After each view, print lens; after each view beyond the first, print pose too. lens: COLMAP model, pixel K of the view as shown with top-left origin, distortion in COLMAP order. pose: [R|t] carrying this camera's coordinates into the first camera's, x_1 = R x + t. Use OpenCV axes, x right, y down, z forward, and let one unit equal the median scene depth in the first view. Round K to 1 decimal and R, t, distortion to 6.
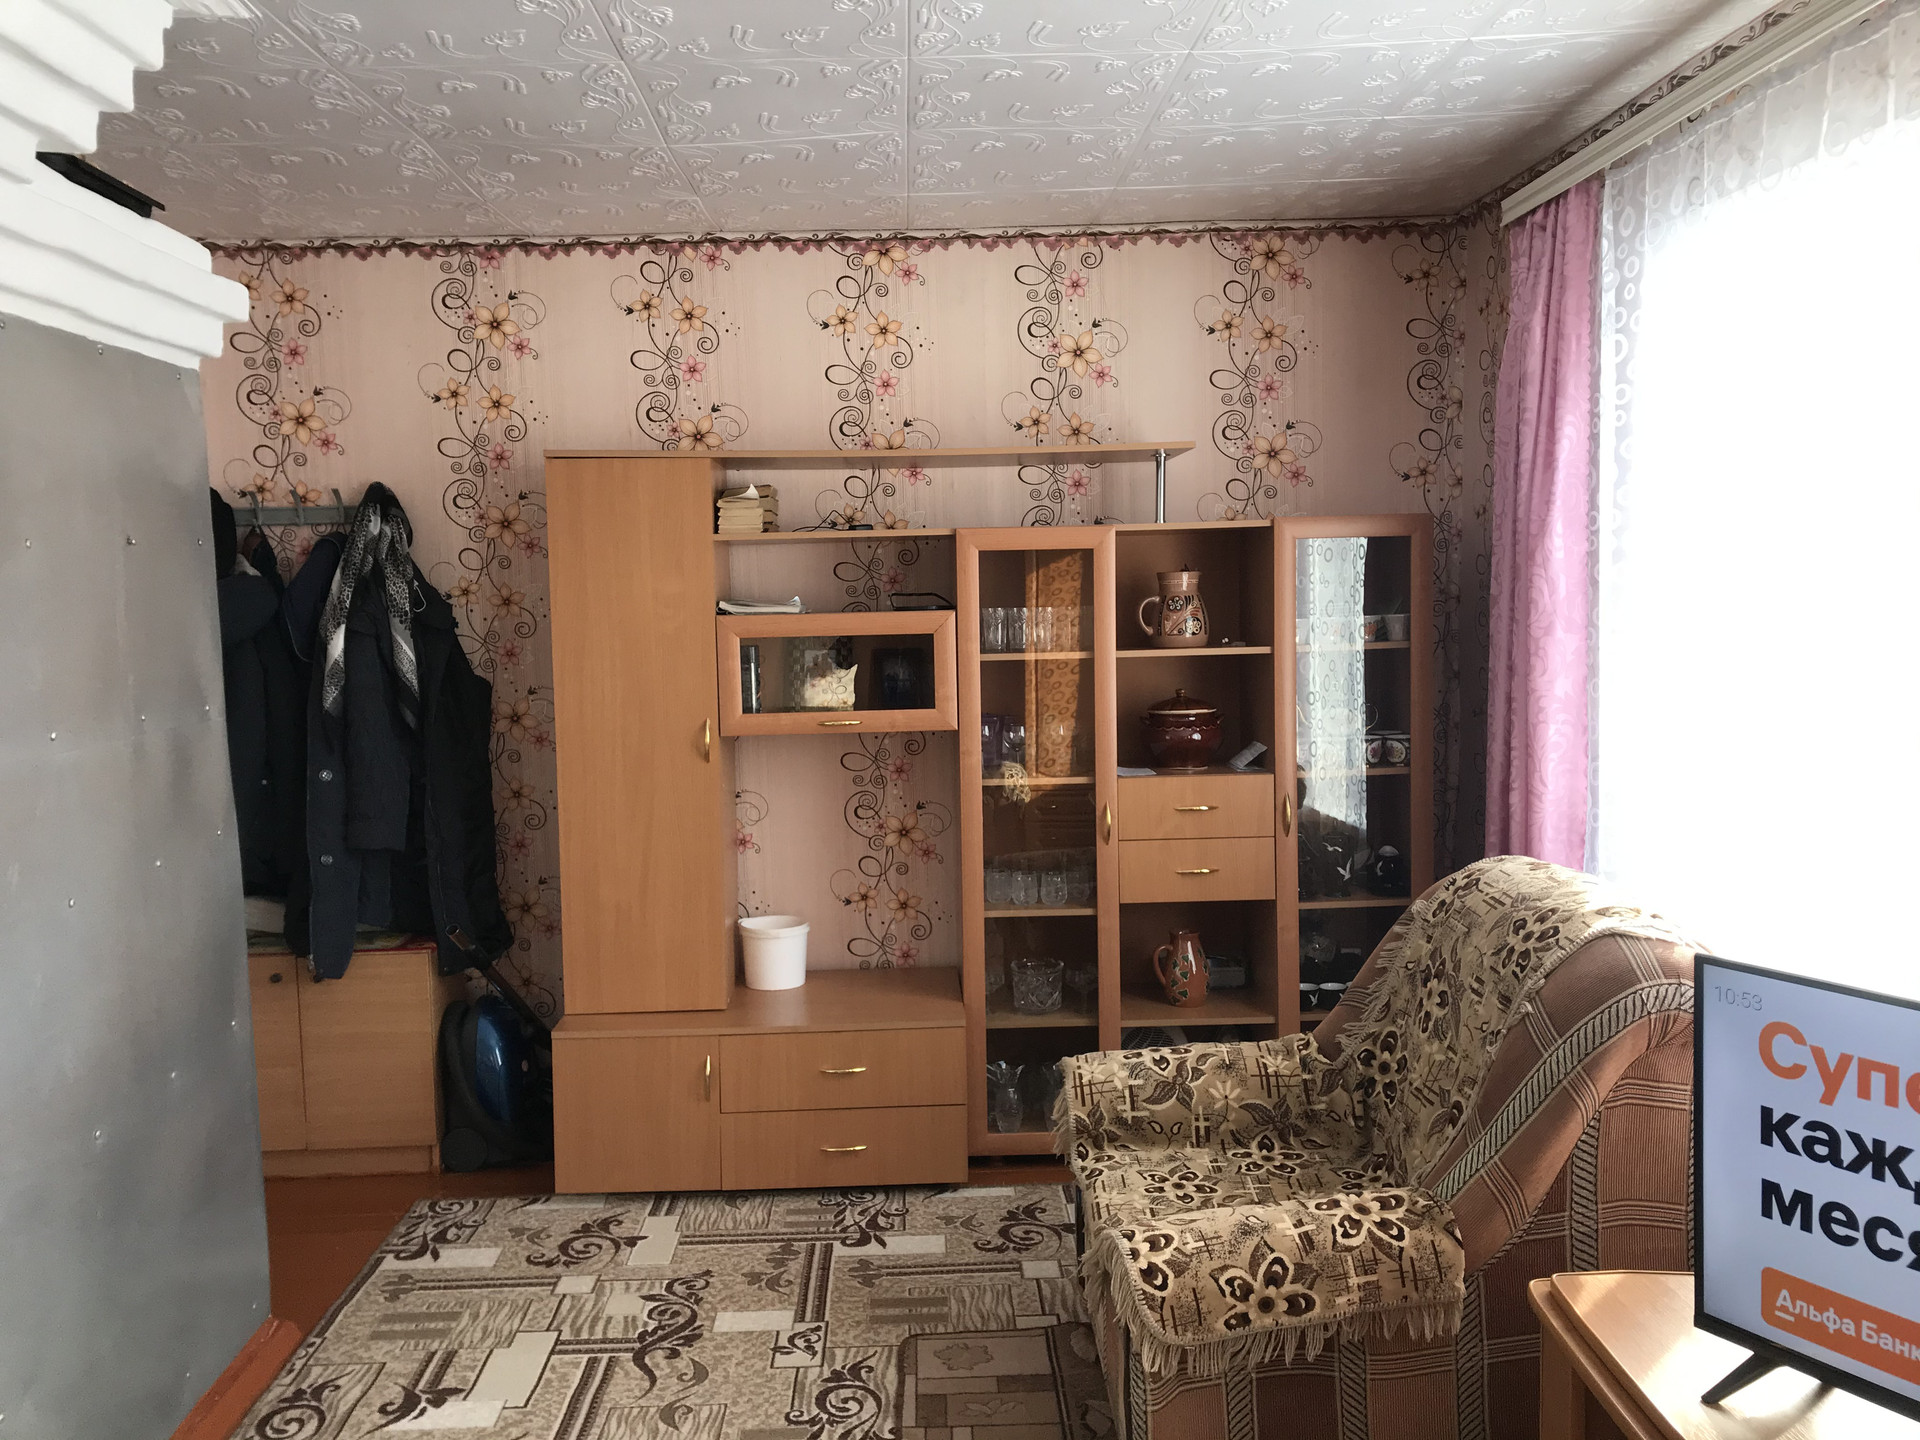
lens RADIAL K [[1572.8, 0, 960.0], [0, 1572.8, 720.0], [0, 0, 1]] dist [0.090947, -0.129171]
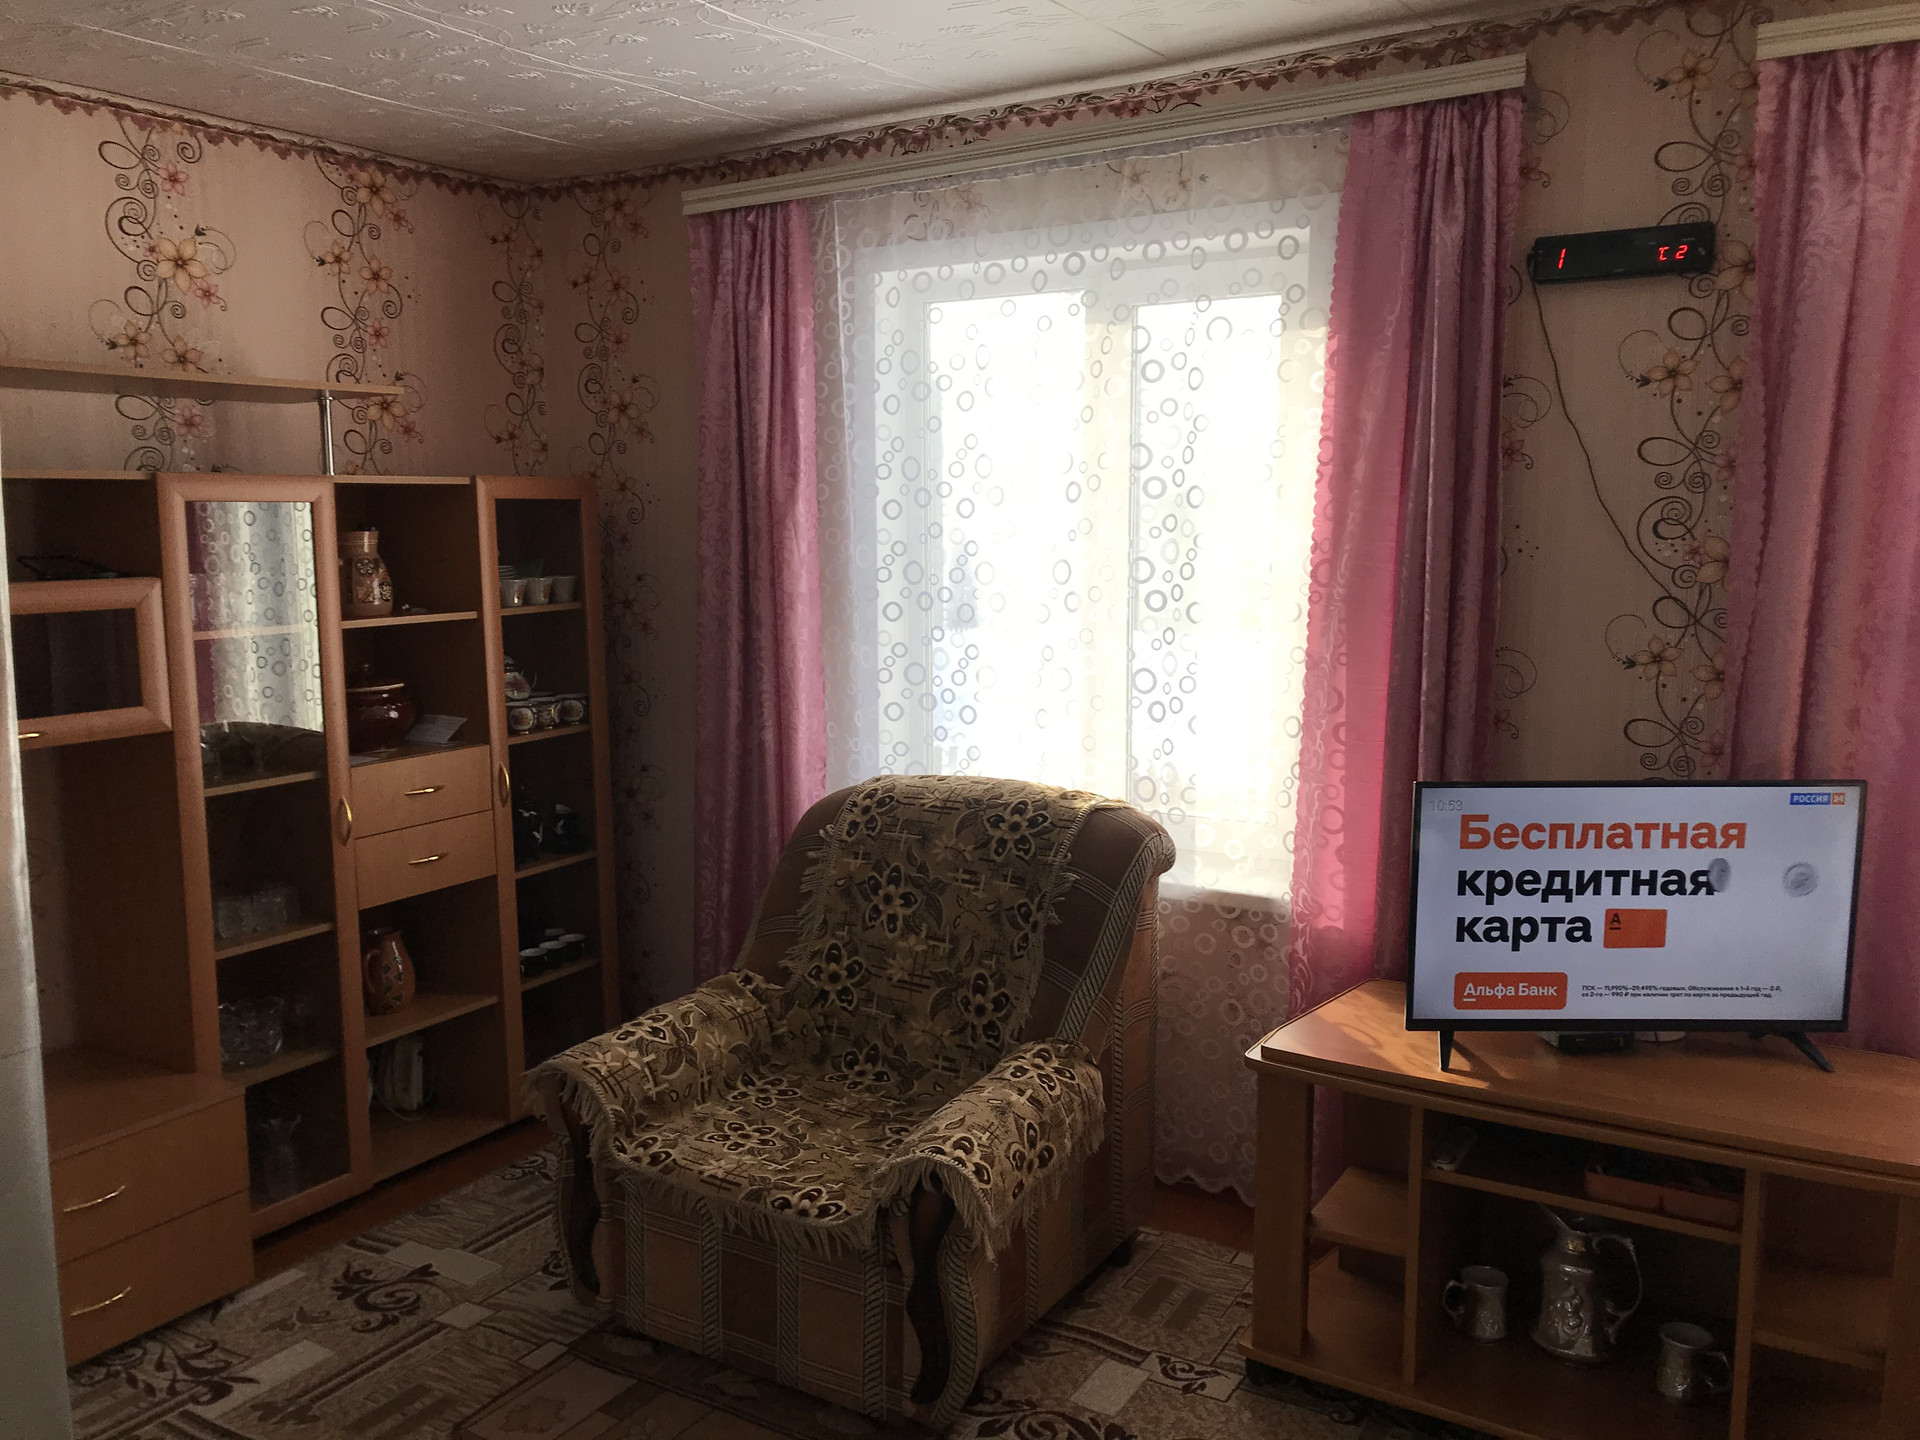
lens RADIAL K [[1557.2, 0, 964.8], [0, 1557.2, 714.5], [0, 0, 1]] dist [0.037400, -0.035446]
pose [[0.546409, -0.090154, 0.832652, -0.433094], [0.079189, 0.995297, 0.055798, -0.013503], [-0.833766, 0.035448, 0.550978, 0.238032]]
